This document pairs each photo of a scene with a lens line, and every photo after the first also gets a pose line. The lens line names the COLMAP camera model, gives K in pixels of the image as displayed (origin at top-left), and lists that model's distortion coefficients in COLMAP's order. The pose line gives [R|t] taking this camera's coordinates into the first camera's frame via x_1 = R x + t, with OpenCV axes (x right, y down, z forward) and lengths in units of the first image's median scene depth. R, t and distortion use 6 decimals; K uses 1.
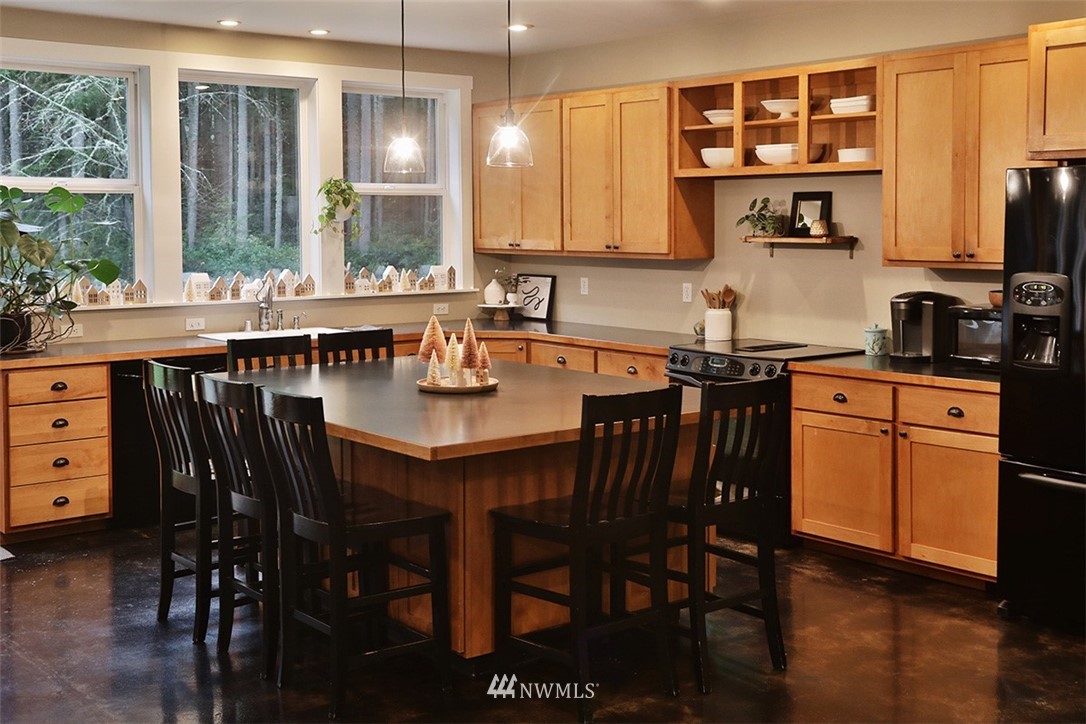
lens RADIAL K [[1272.0, 0, 568.2], [0, 1272.0, 280.1], [0, 0, 1]] dist [0.018353, 0.018434]
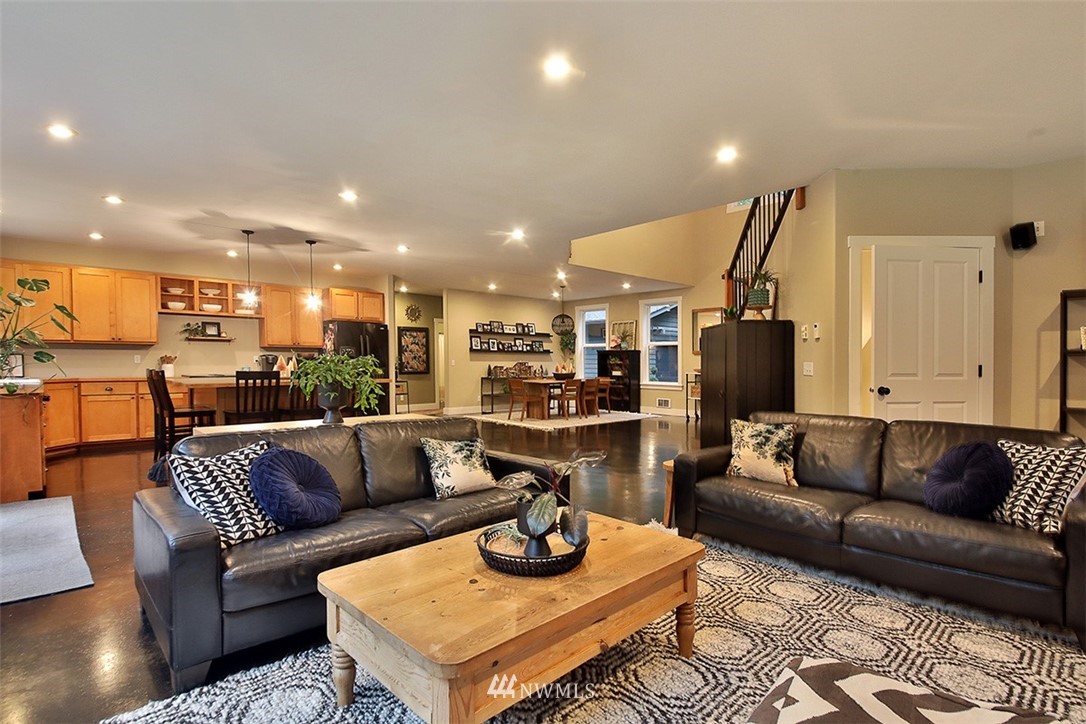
lens RADIAL K [[516.2, 0, 539.3], [0, 516.2, 348.7], [0, 0, 1]] dist [0.040849, -0.024841]
pose [[-0.050156, 0.021837, 0.998503, -1.003885], [0.043241, 0.998871, -0.019673, 0.045229], [-0.997805, 0.042189, -0.051044, 0.312627]]
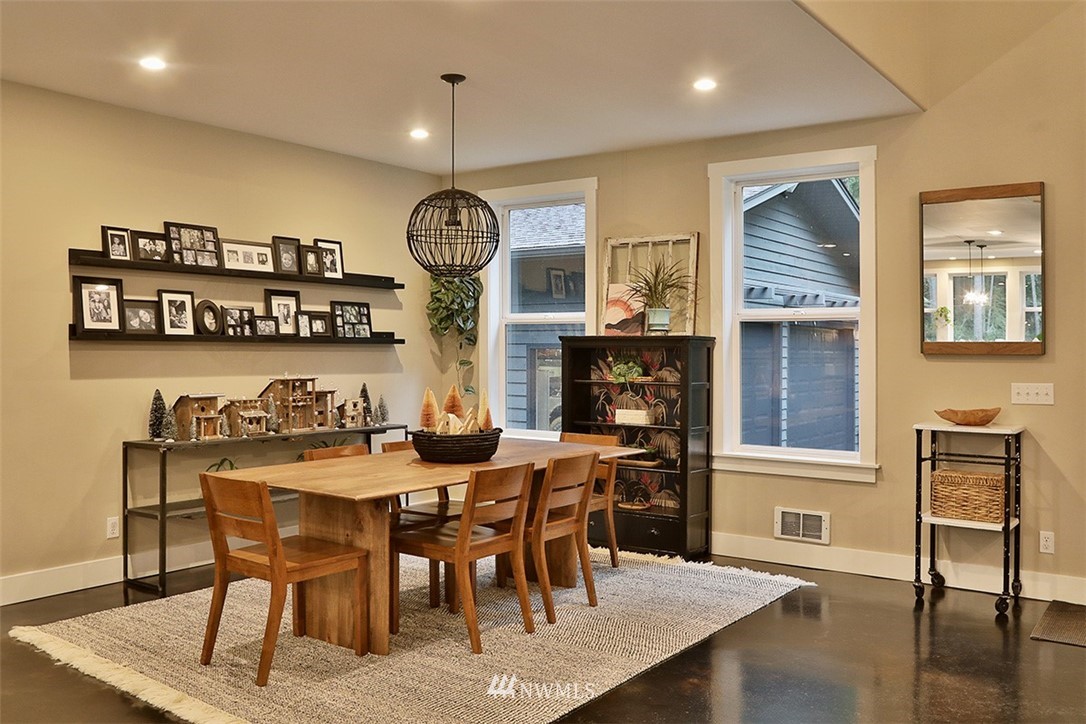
lens RADIAL K [[940.5, 0, 542.0], [0, 940.5, 332.1], [0, 0, 1]] dist [-0.033467, 0.003675]
pose [[-0.232306, 0.012144, 0.972567, -0.156401], [0.038583, 0.999250, -0.003261, 0.023375], [-0.971877, 0.036767, -0.232601, 0.259620]]
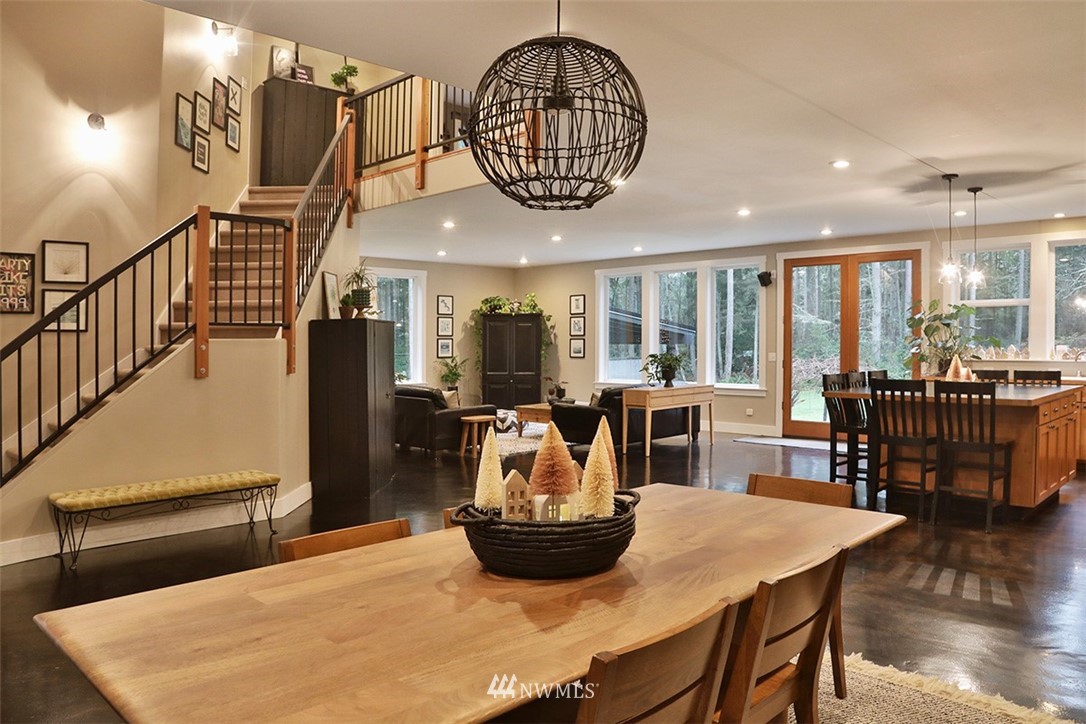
lens RADIAL K [[780.3, 0, 543.0], [0, 780.3, 362.0], [0, 0, 1]] dist [-0.091447, -0.000074]
pose [[0.079618, 0.024582, -0.996522, 0.825262], [-0.041153, 0.998925, 0.021353, 0.030120], [0.995976, 0.039310, 0.080544, 0.142861]]
